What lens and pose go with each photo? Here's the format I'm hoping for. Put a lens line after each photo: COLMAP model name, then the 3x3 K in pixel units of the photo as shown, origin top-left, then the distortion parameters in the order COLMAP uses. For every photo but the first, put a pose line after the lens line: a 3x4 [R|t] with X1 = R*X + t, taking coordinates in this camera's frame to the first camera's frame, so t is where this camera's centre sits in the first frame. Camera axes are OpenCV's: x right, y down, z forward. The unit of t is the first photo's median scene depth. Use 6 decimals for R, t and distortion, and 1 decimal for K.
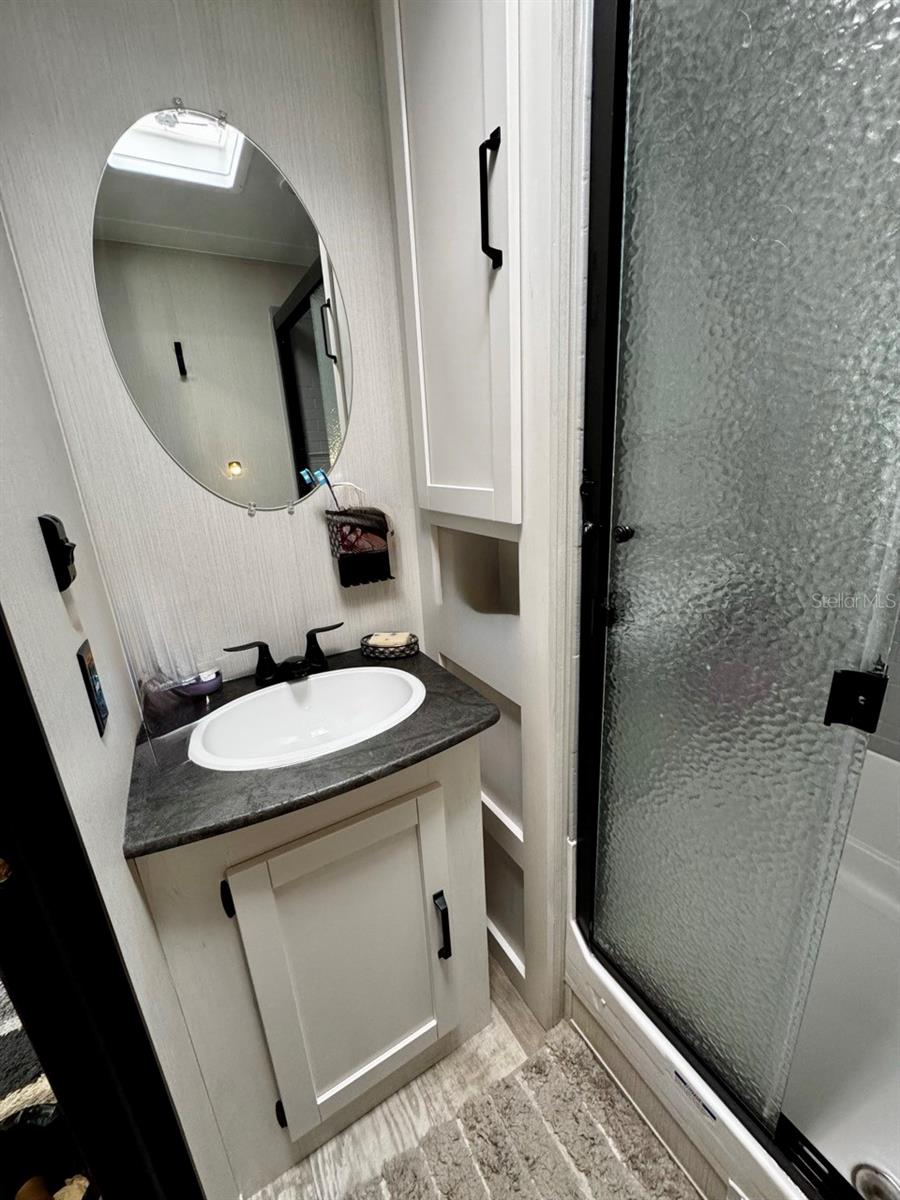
lens RADIAL K [[482.0, 0, 450.0], [0, 482.0, 600.0], [0, 0, 1]] dist [-0.004625, 0.000653]
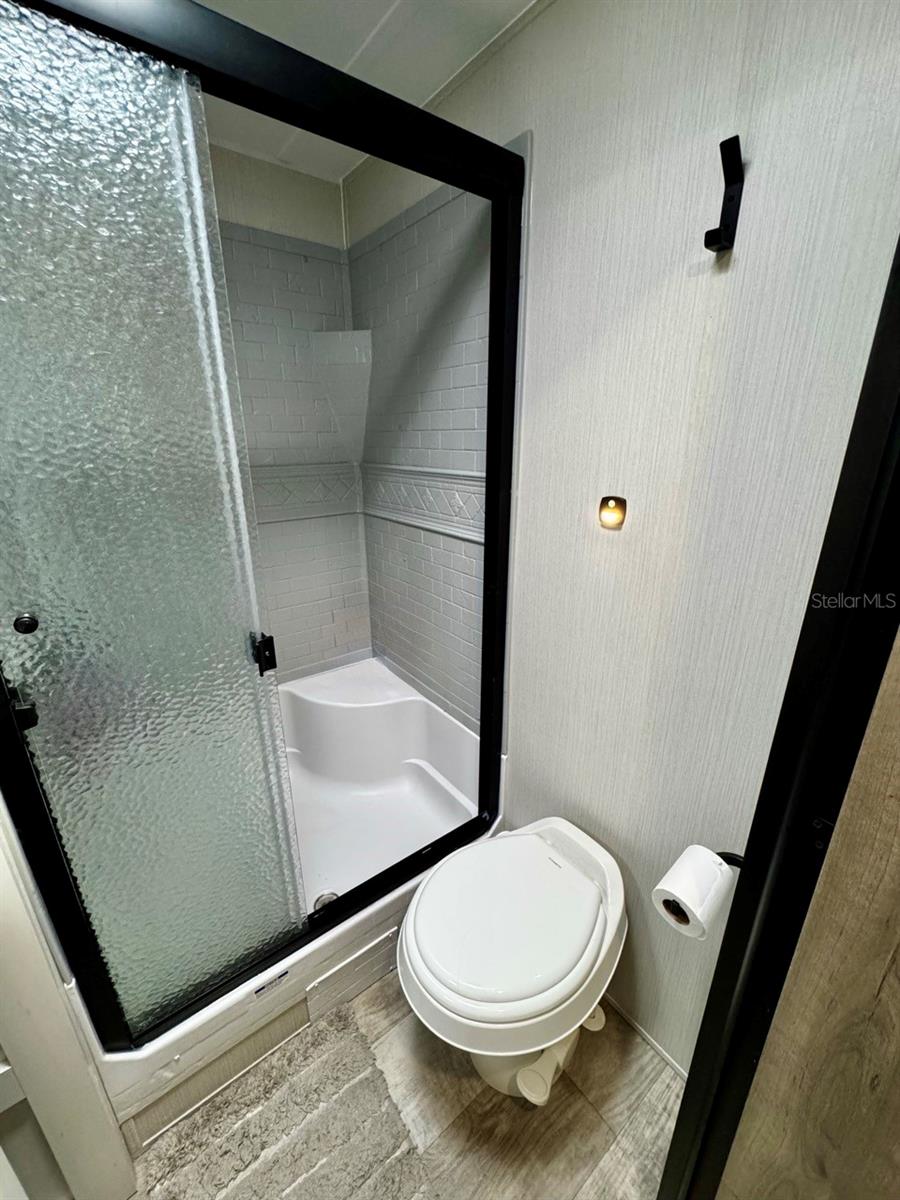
lens RADIAL K [[482.0, 0, 450.0], [0, 482.0, 600.0], [0, 0, 1]] dist [-0.004625, 0.000653]
pose [[-0.130288, -0.268202, 0.954512, -0.447148], [0.298486, 0.907445, 0.295719, -0.152557], [-0.945479, 0.323437, -0.038174, 0.189832]]
